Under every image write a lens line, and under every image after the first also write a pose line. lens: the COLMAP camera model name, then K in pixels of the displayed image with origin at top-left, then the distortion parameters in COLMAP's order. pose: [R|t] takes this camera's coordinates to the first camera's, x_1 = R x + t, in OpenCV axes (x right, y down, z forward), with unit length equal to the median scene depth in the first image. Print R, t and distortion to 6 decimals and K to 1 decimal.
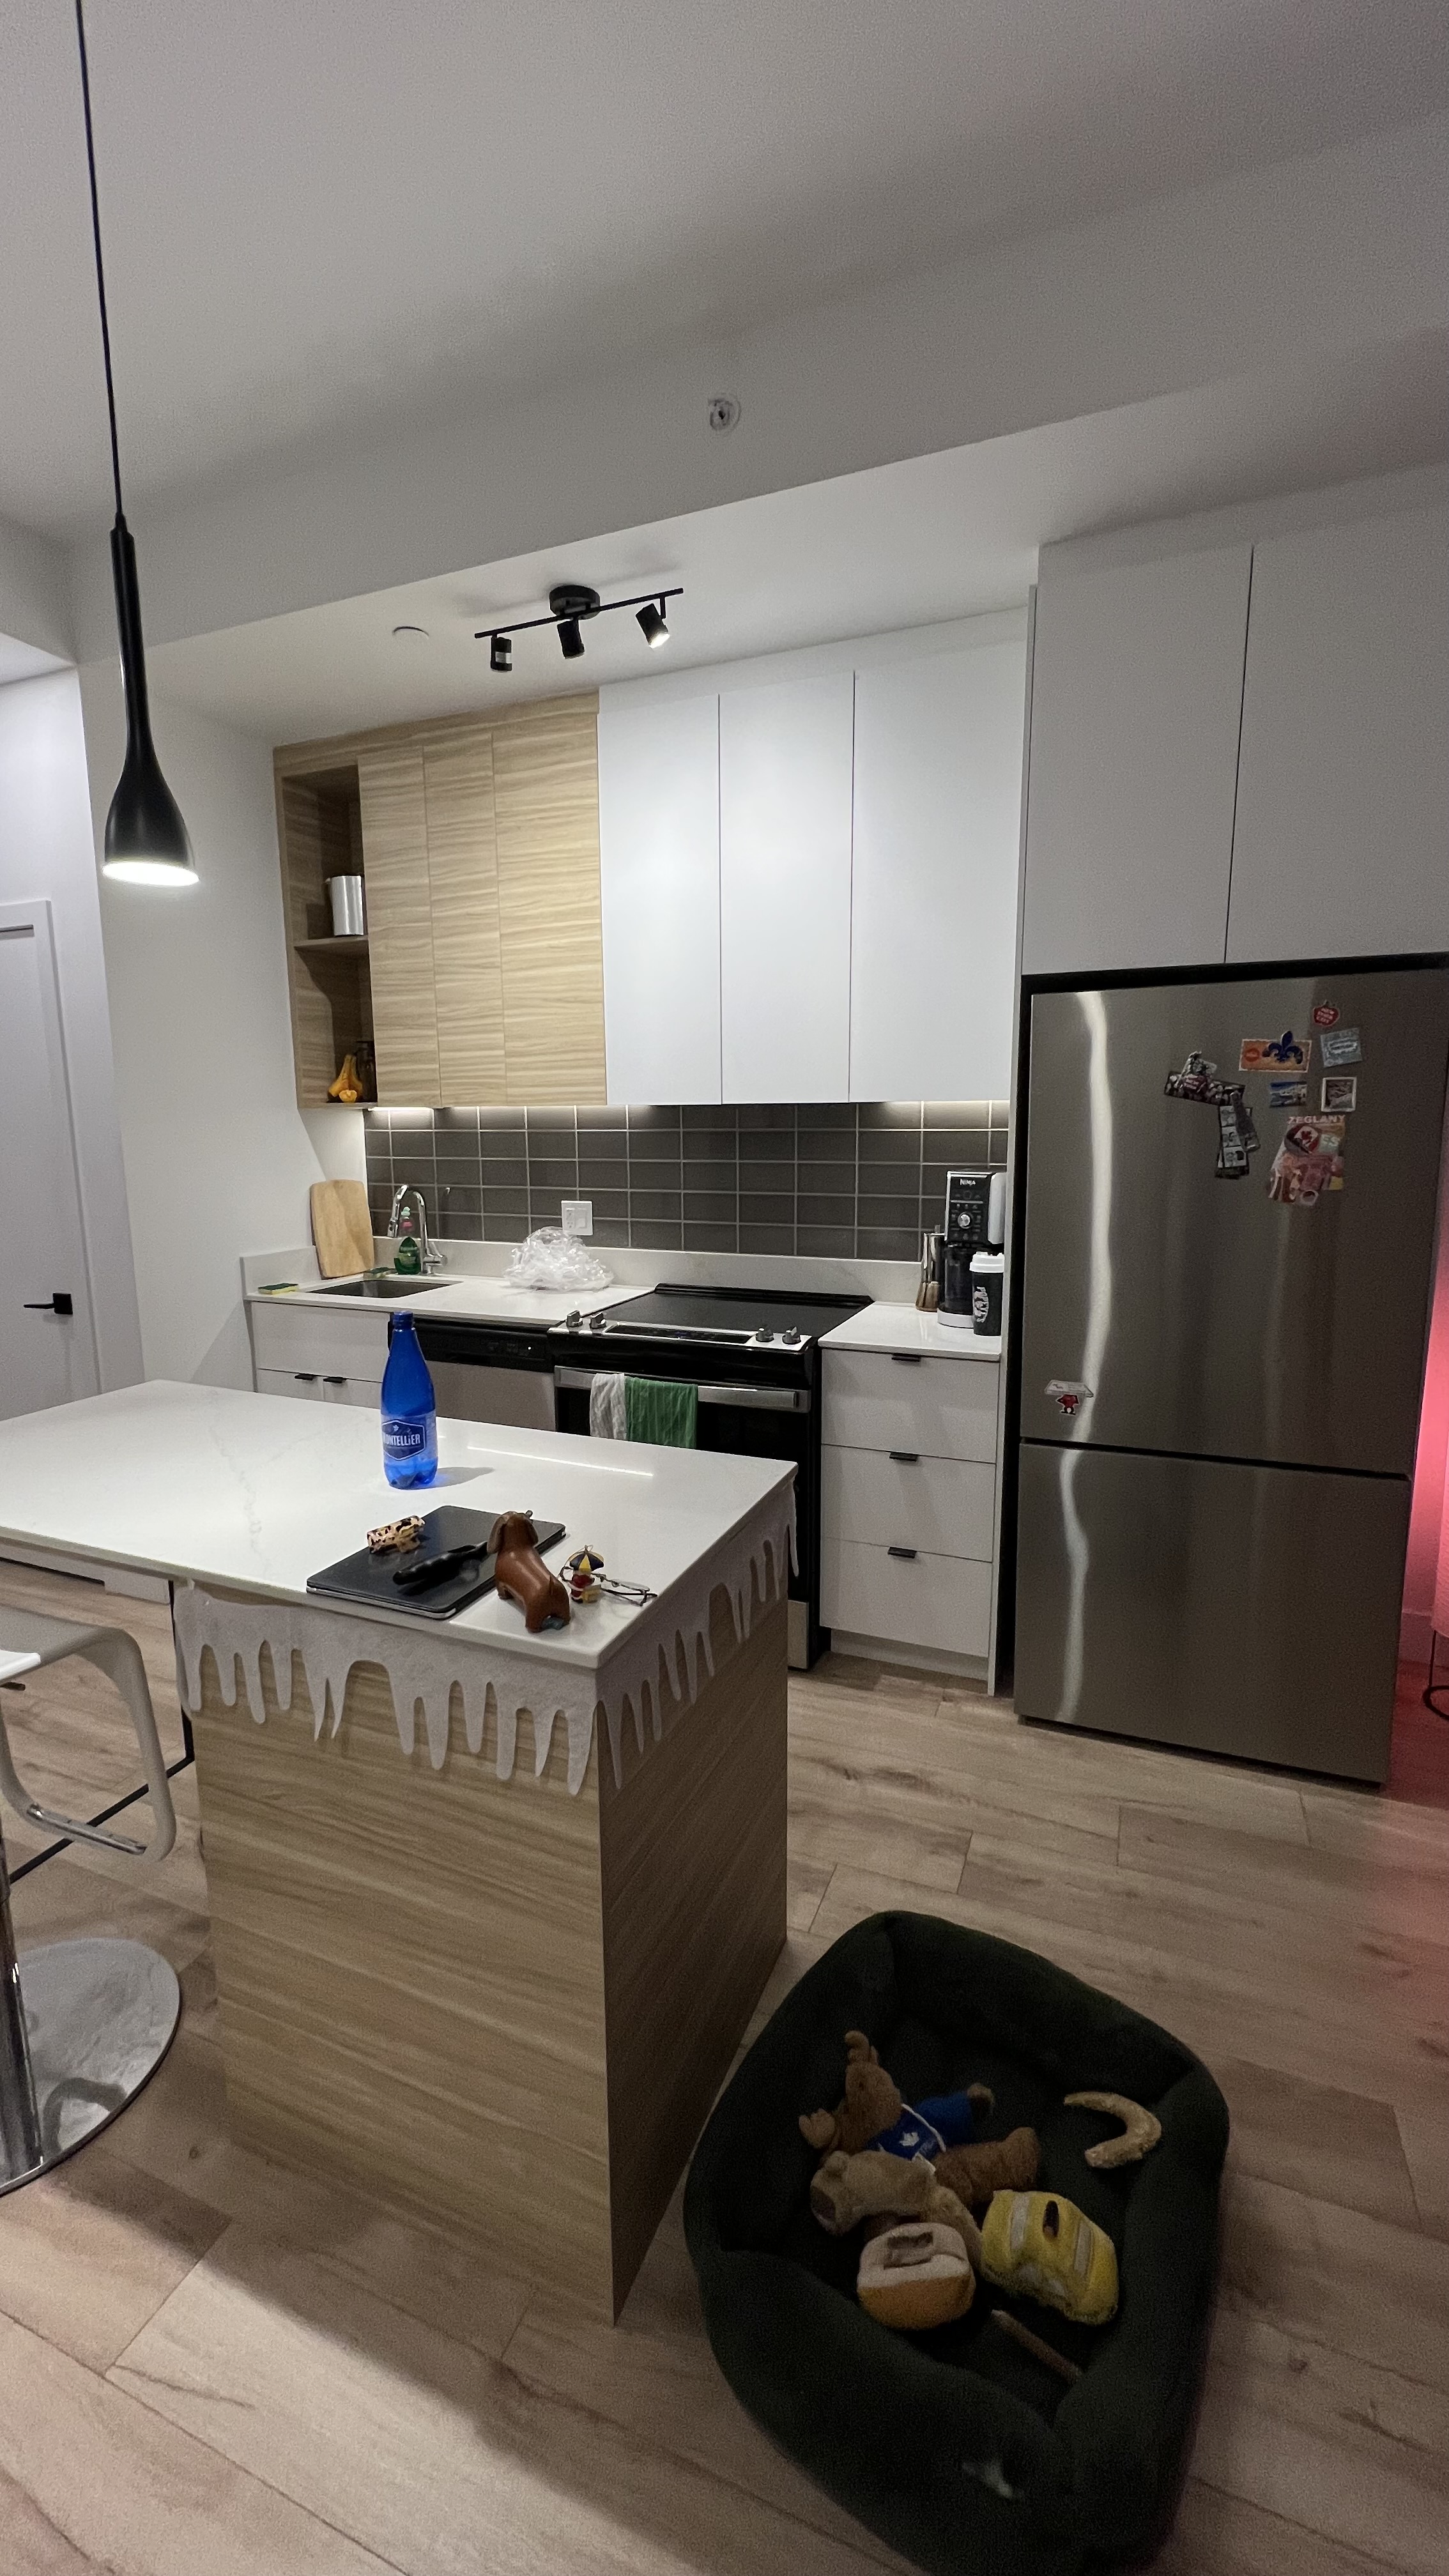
lens RADIAL K [[1027.5, 0, 720.6], [0, 1027.5, 1282.4], [0, 0, 1]] dist [0.002009, 0.000275]
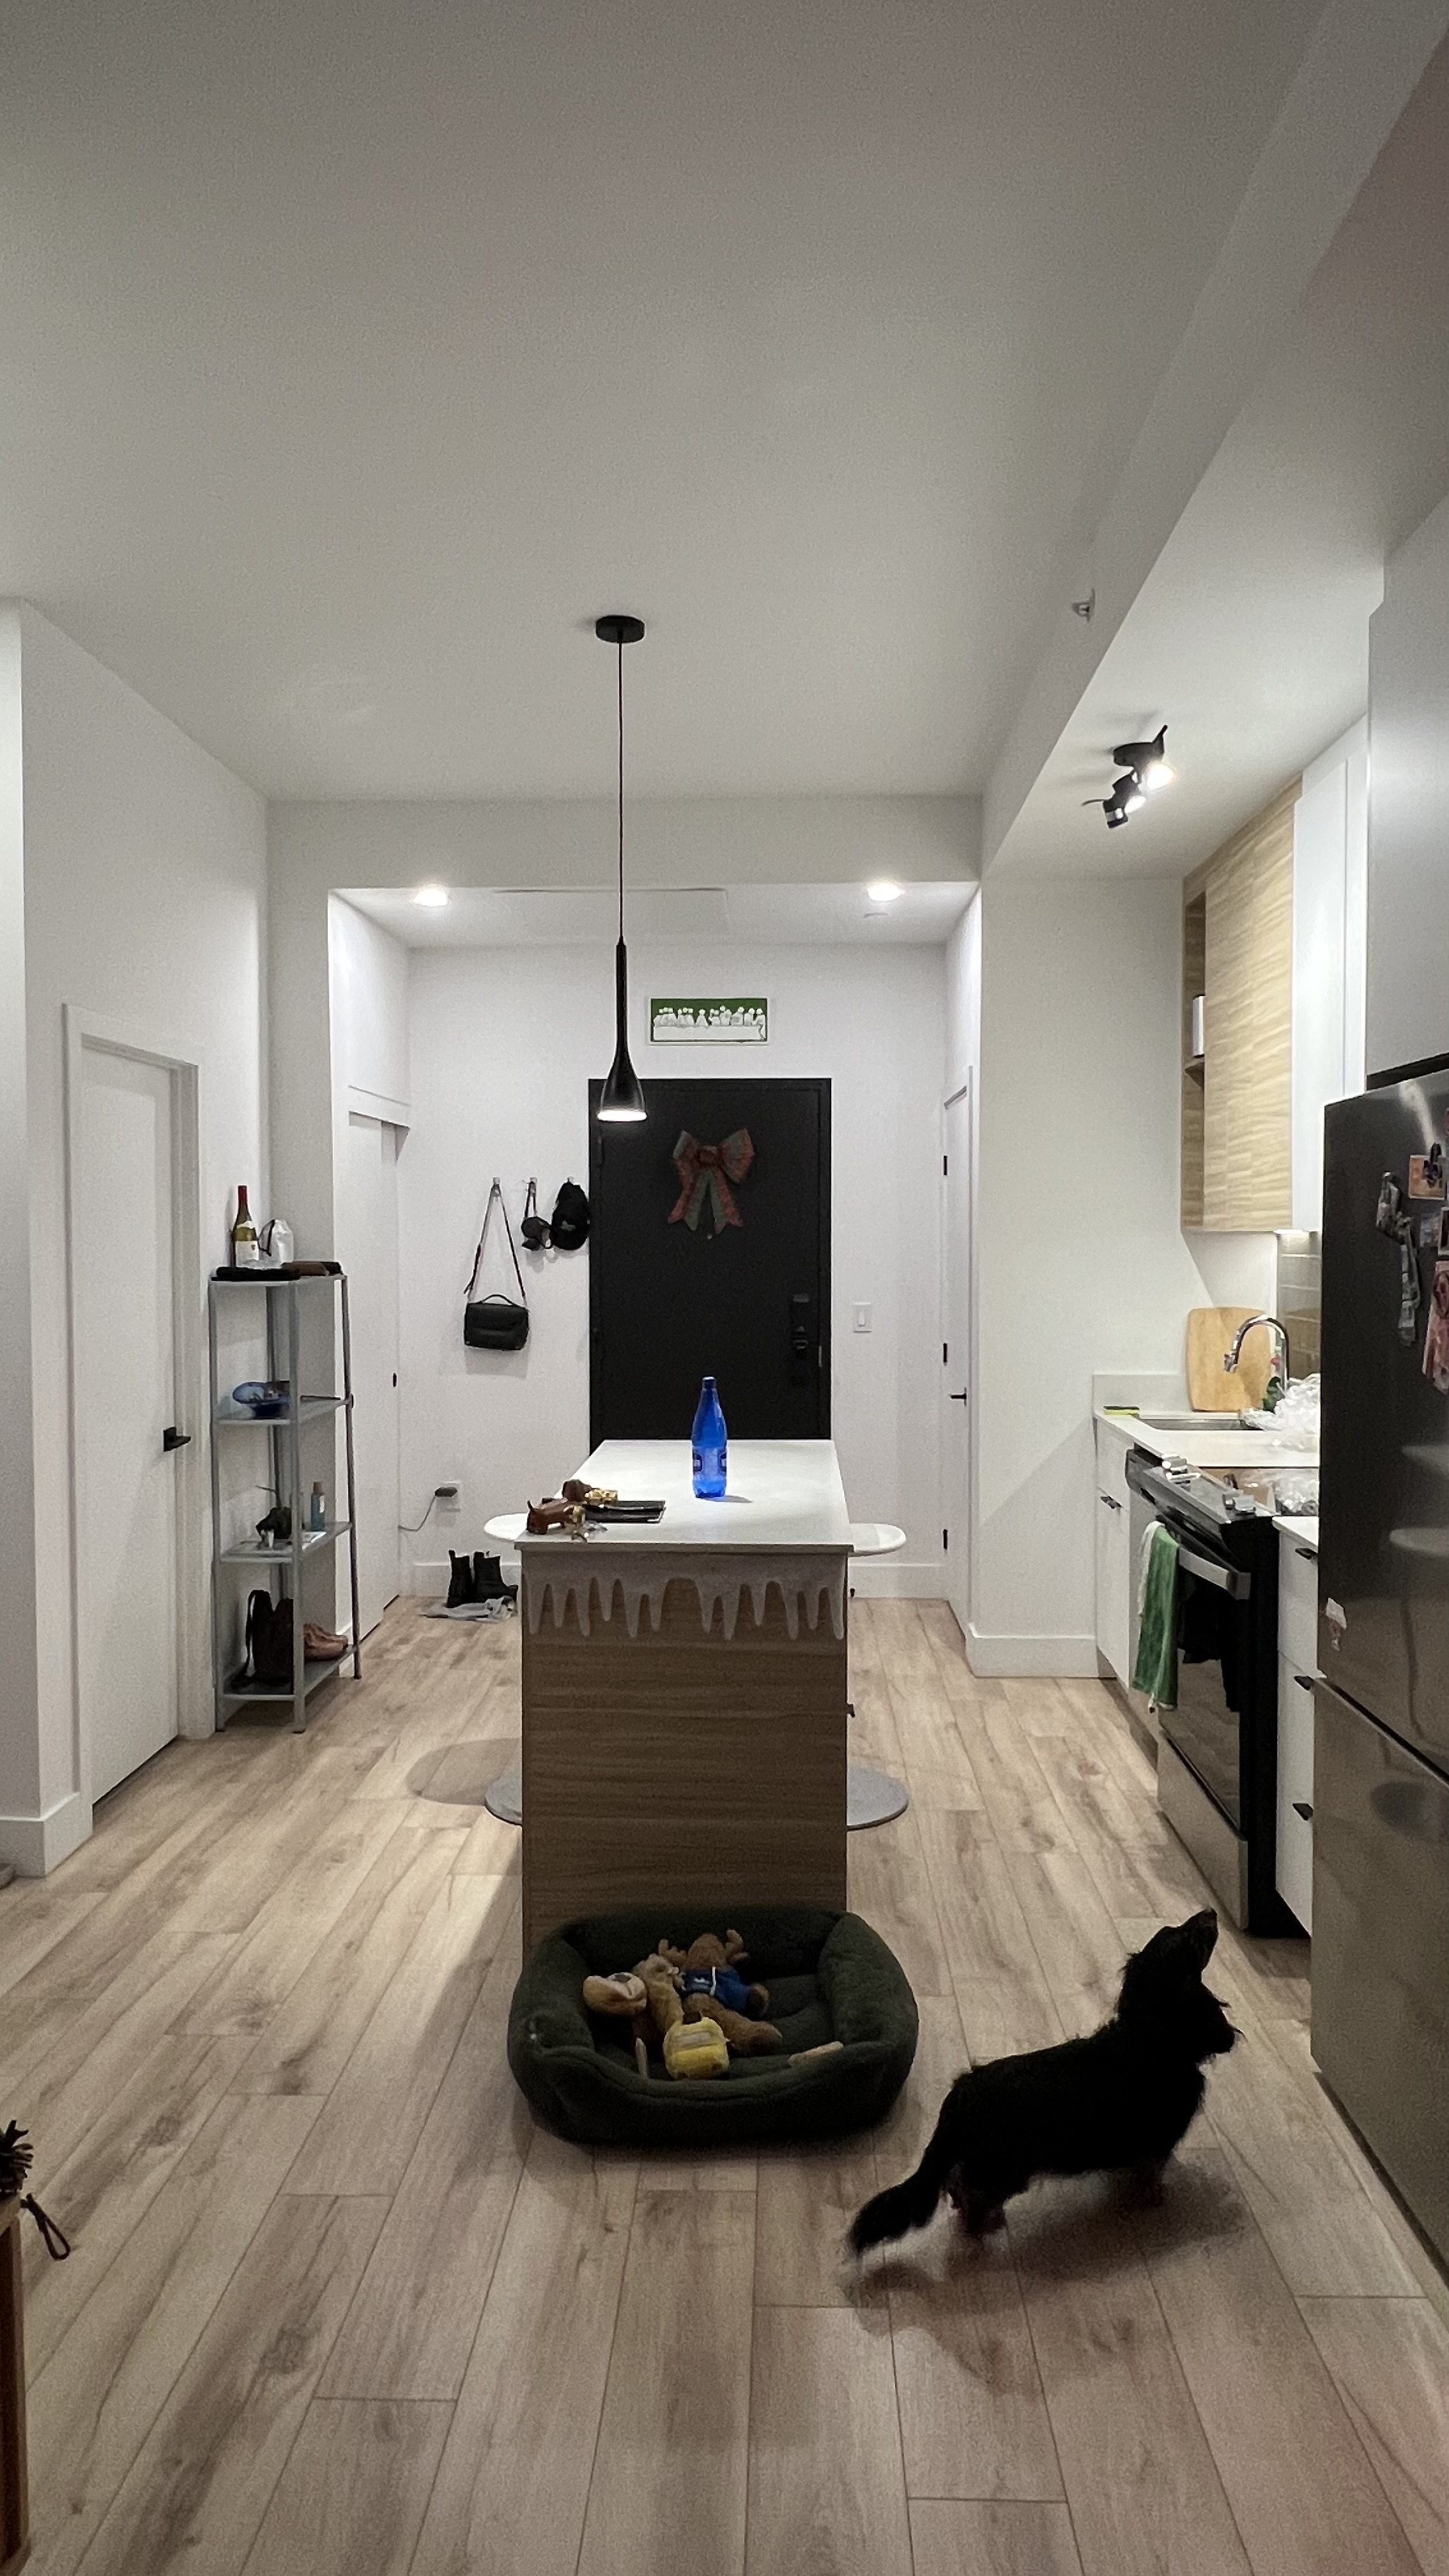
lens RADIAL K [[1577.8, 0, 727.5], [0, 1577.8, 1287.4], [0, 0, 1]] dist [-0.006080, -0.001054]
pose [[0.342726, 0.044804, -0.938367, 0.970278], [-0.156090, 0.987694, -0.009850, -0.040928], [0.926377, 0.149845, 0.345501, 0.117666]]
